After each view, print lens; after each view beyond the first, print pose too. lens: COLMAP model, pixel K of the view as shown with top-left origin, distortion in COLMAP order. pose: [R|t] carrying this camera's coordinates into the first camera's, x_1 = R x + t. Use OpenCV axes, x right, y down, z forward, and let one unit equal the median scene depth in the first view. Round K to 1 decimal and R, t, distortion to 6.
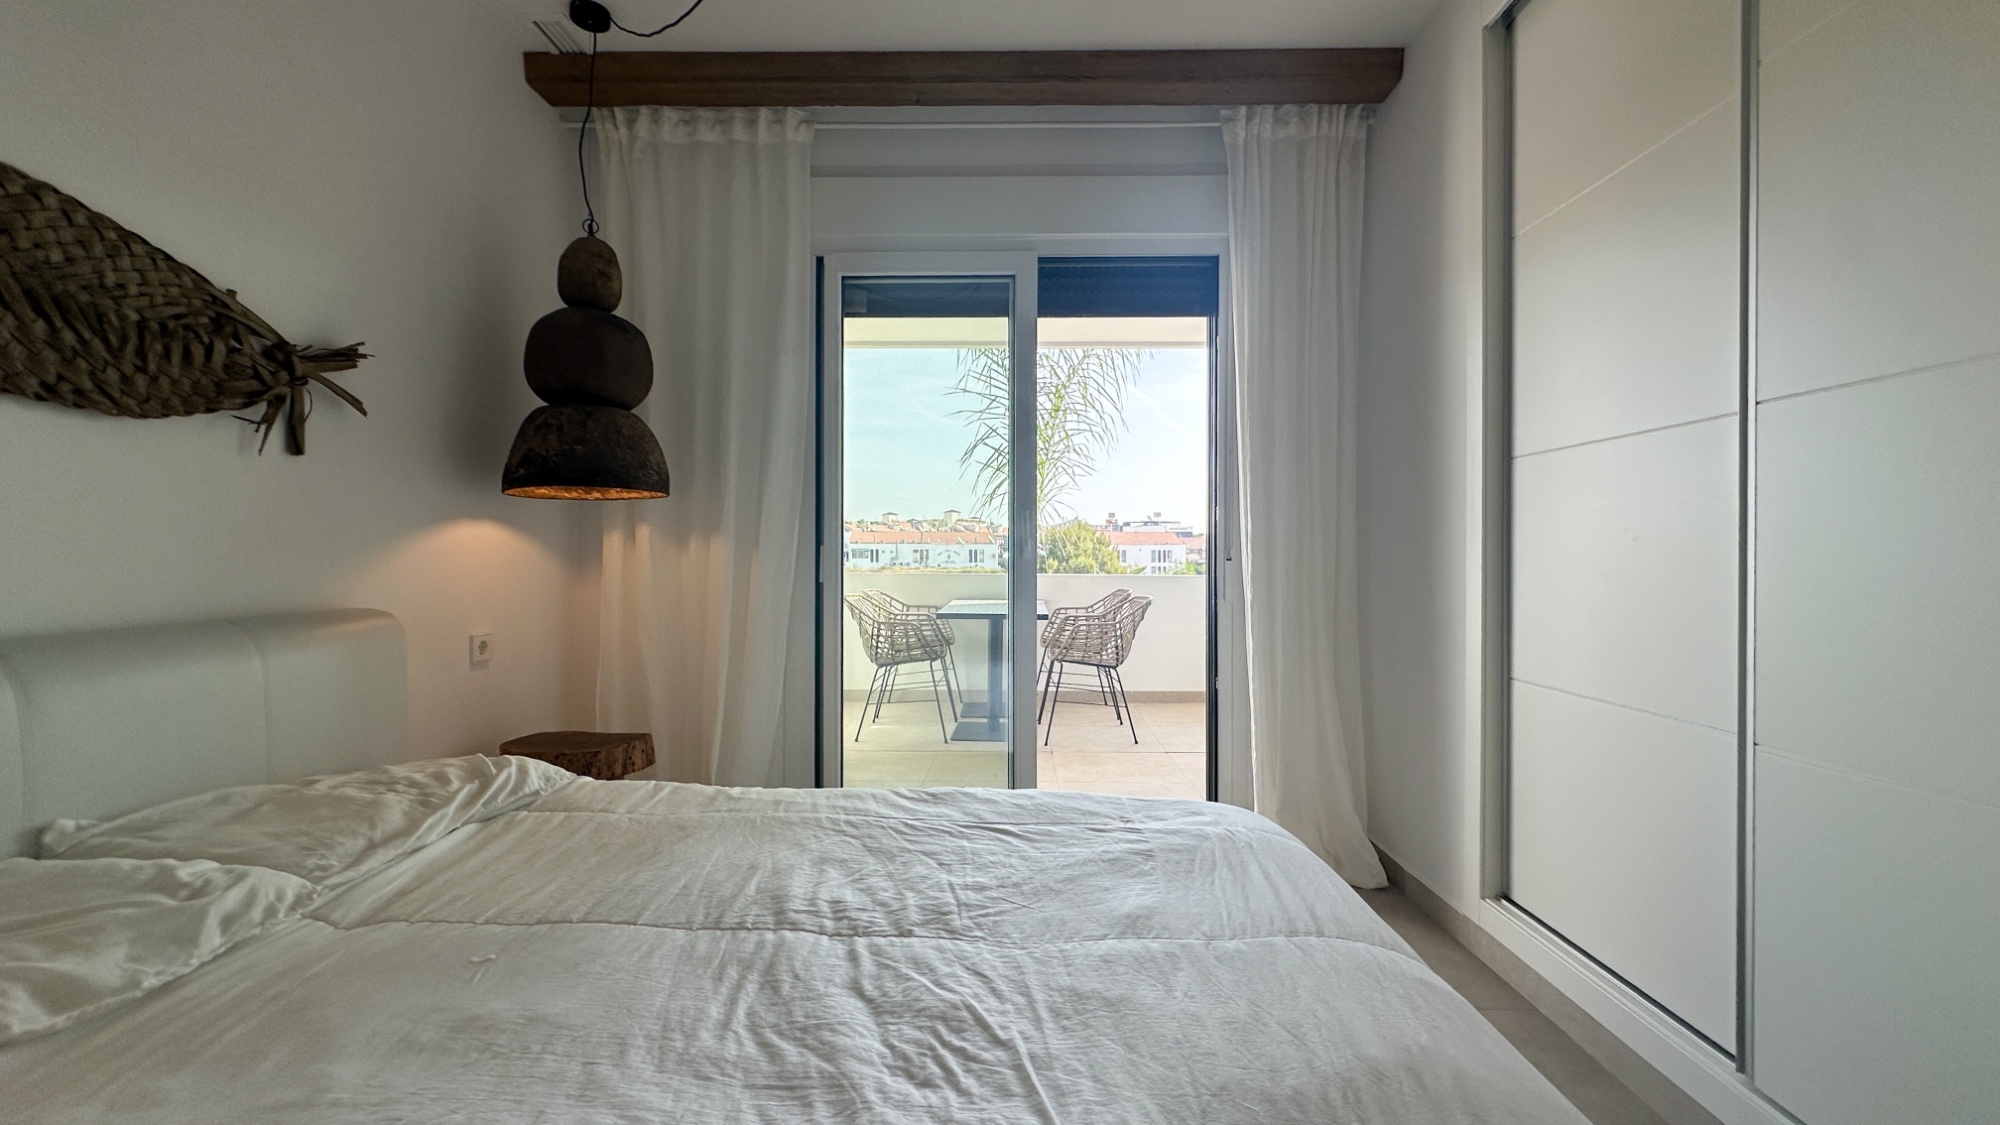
lens RADIAL K [[808.8, 0, 1008.9], [0, 808.8, 556.0], [0, 0, 1]] dist [-0.001028, -0.000083]
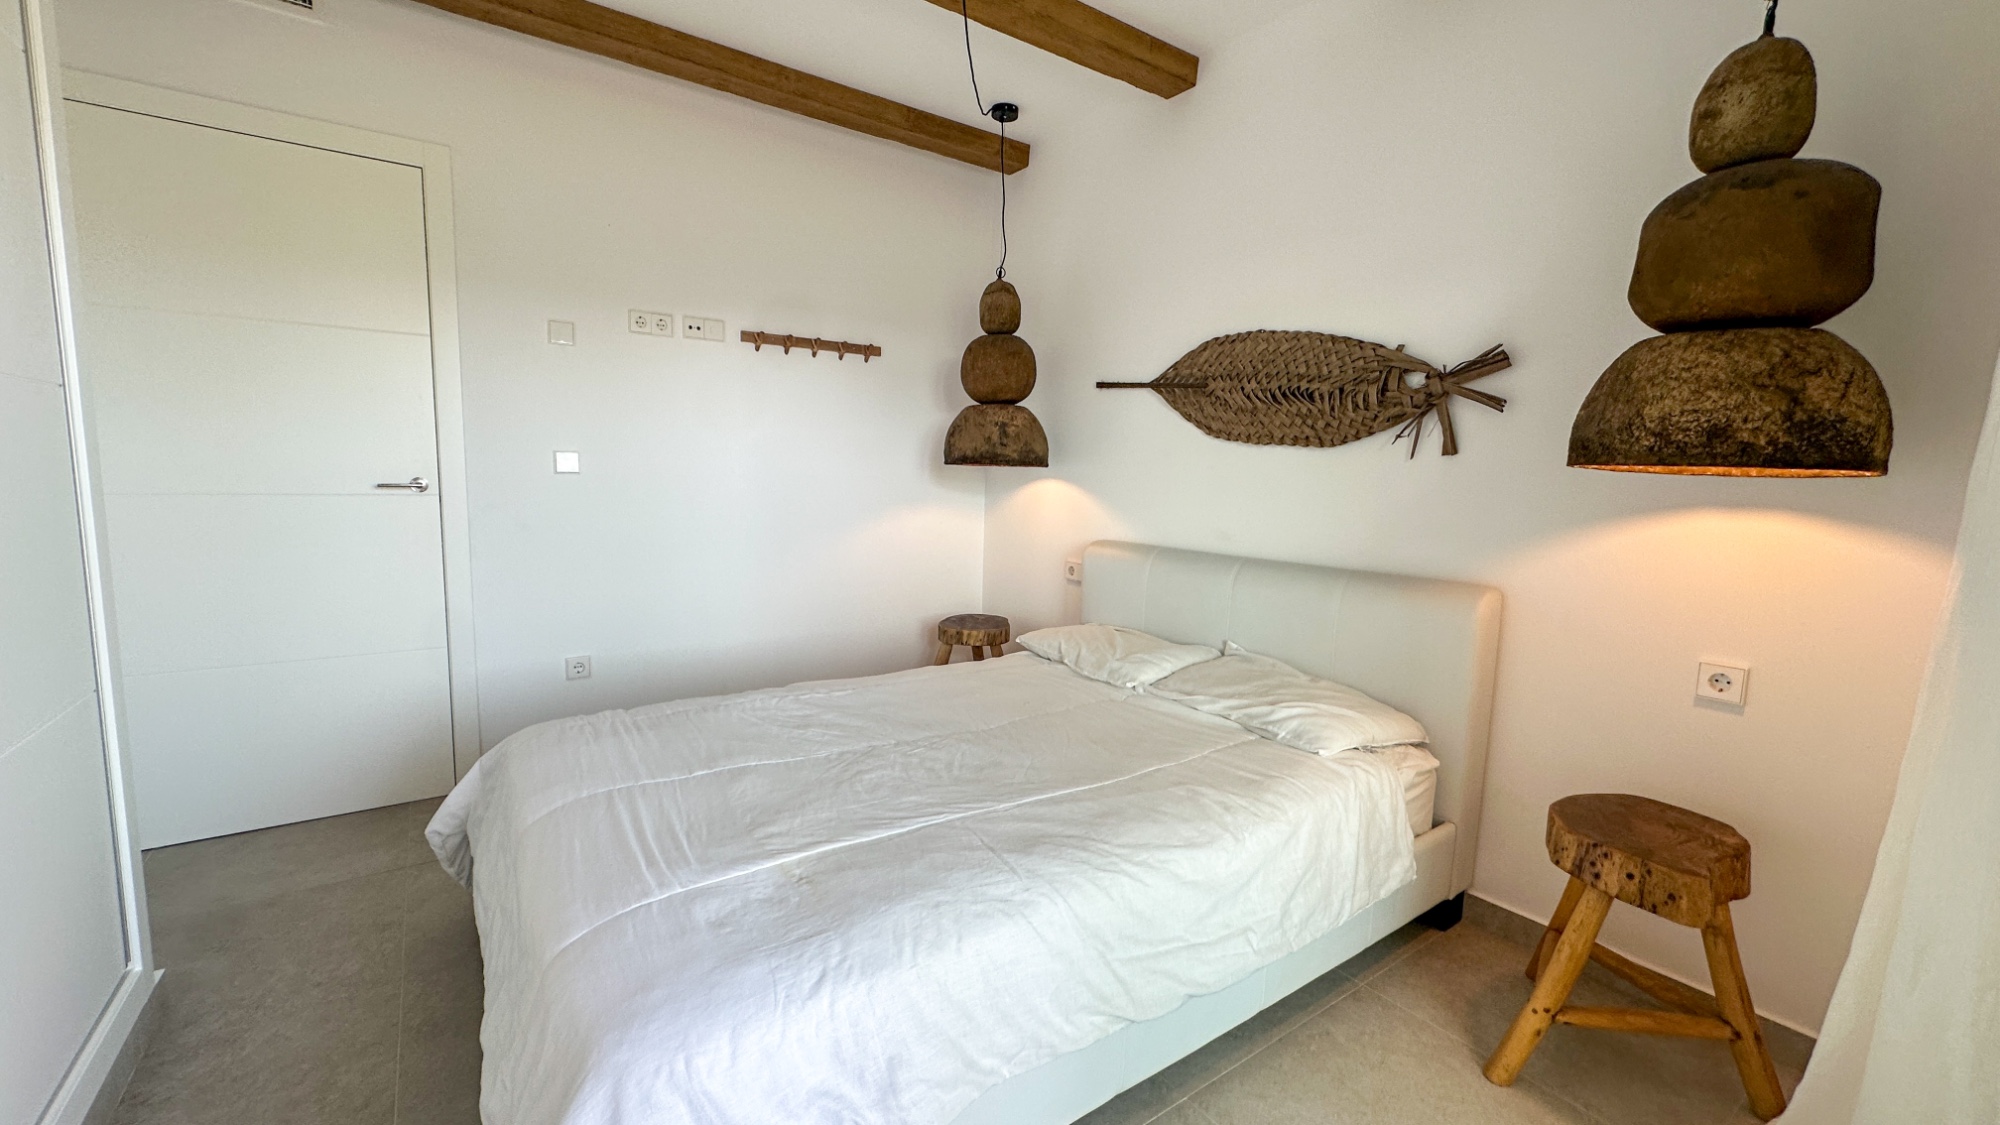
lens RADIAL K [[792.5, 0, 1002.4], [0, 792.5, 560.8], [0, 0, 1]] dist [-0.000051, -0.000004]
pose [[-0.801167, 0.044143, -0.596810, 0.456244], [-0.031301, 0.992820, 0.115452, -0.092663], [0.597622, 0.111176, -0.794033, 1.760103]]
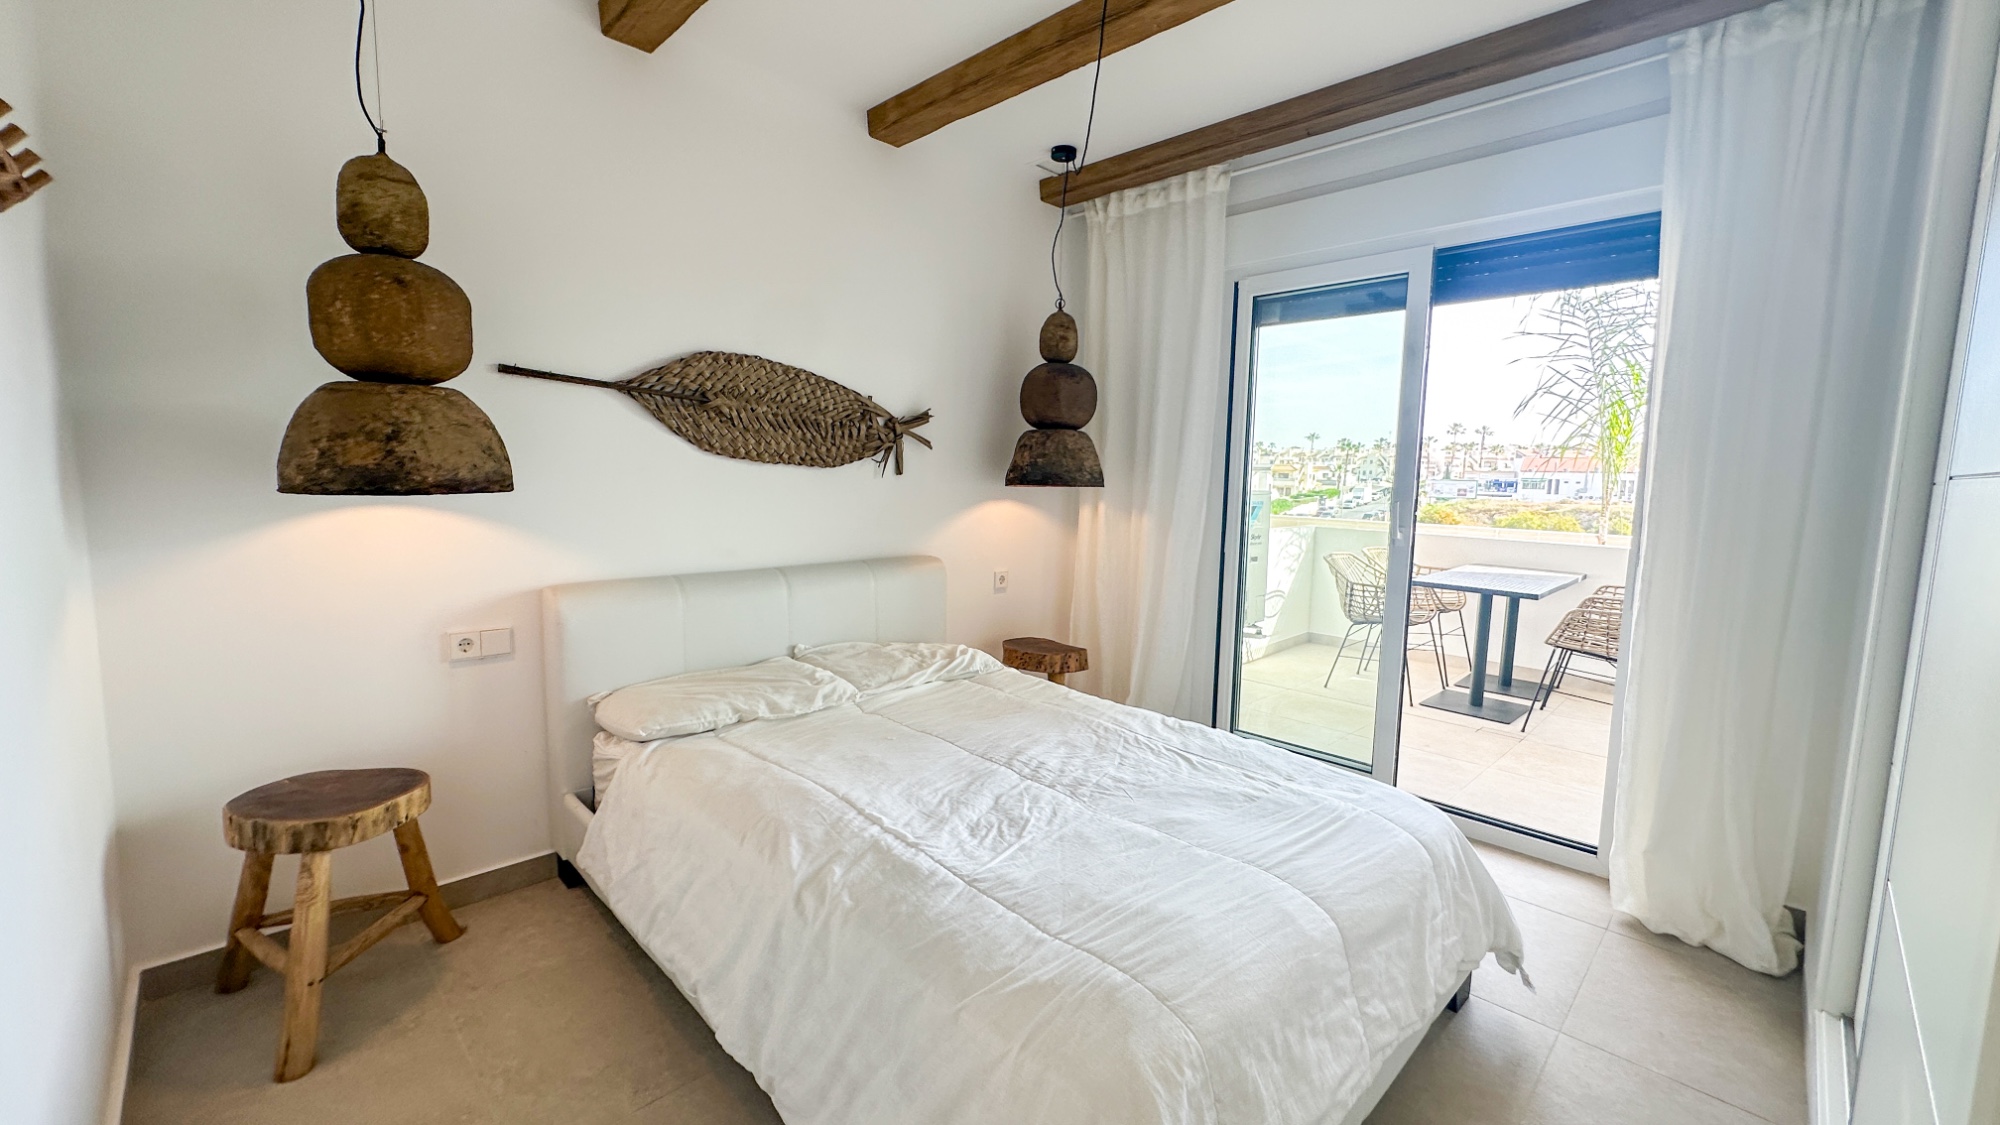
lens RADIAL K [[792.5, 0, 1002.4], [0, 792.5, 560.8], [0, 0, 1]] dist [-0.000051, -0.000004]
pose [[0.714453, 0.090184, -0.693847, 0.674933], [-0.020562, 0.993936, 0.108016, -0.145201], [0.699381, -0.062905, 0.711975, -0.191769]]
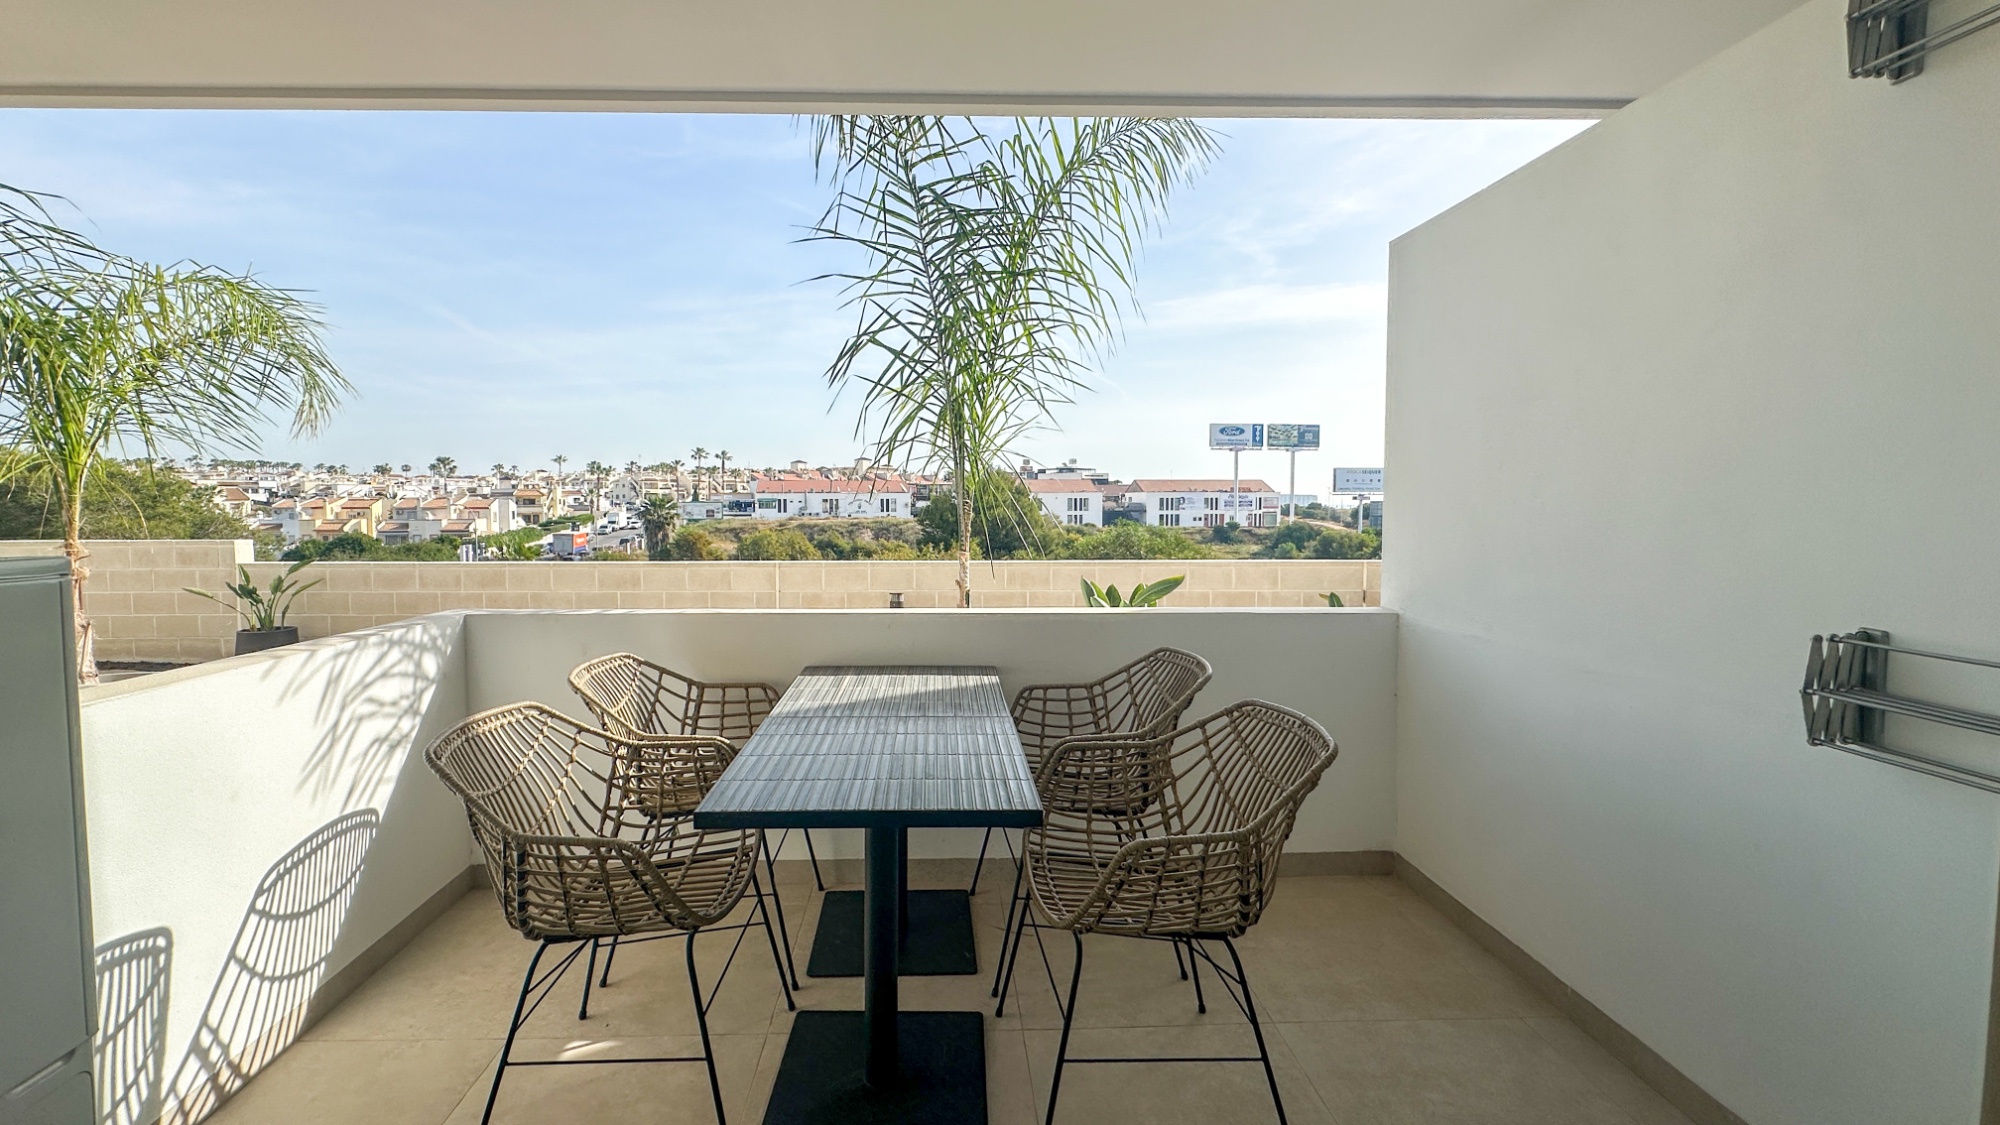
lens RADIAL K [[821.8, 0, 953.4], [0, 821.8, 538.2], [0, 0, 1]] dist [-0.000652, -0.000027]
pose [[0.999245, -0.008333, 0.037942, -0.002252], [0.006756, 0.999116, 0.041489, -0.142576], [-0.038254, -0.041202, 0.998418, 1.960087]]
